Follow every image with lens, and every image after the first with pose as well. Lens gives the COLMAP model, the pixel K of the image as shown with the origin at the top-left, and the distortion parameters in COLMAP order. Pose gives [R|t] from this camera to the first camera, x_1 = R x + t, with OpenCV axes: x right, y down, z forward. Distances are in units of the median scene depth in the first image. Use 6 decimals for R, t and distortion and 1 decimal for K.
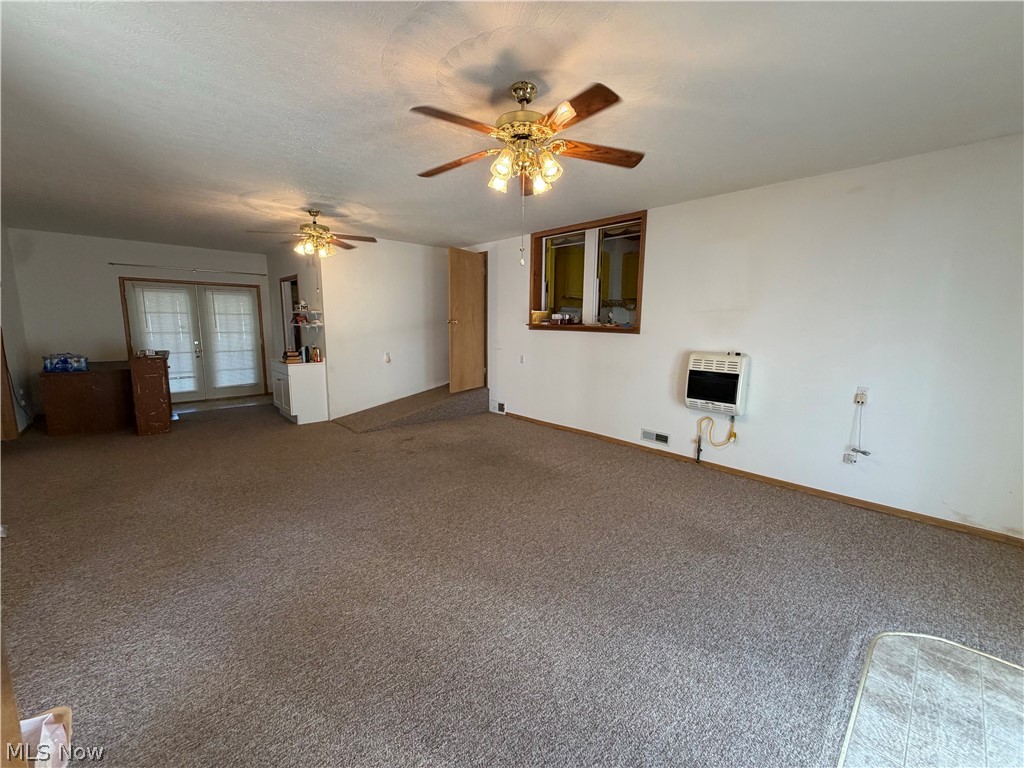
lens RADIAL K [[411.6, 0, 512.0], [0, 411.6, 384.0], [0, 0, 1]] dist [0.000312, 0.000022]
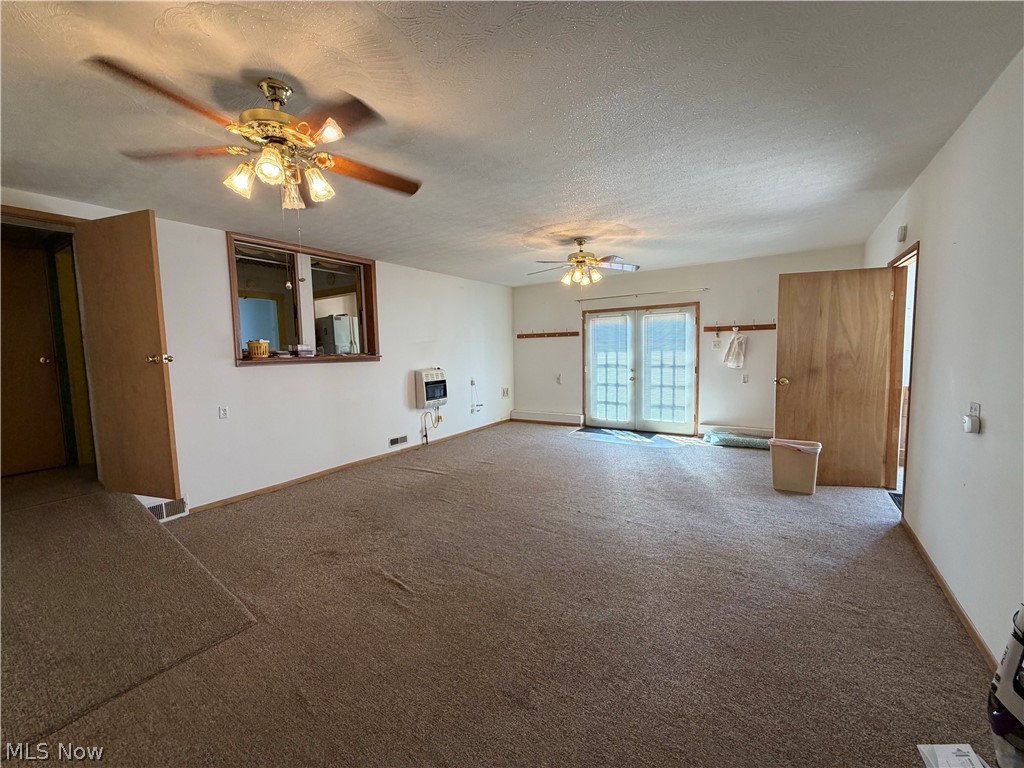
lens RADIAL K [[411.6, 0, 512.0], [0, 411.6, 384.0], [0, 0, 1]] dist [0.000312, 0.000022]
pose [[-0.239262, -0.086182, 0.967123, -0.984164], [0.169680, 0.977014, 0.129041, -0.152205], [-0.956014, 0.194976, -0.219139, 0.951131]]
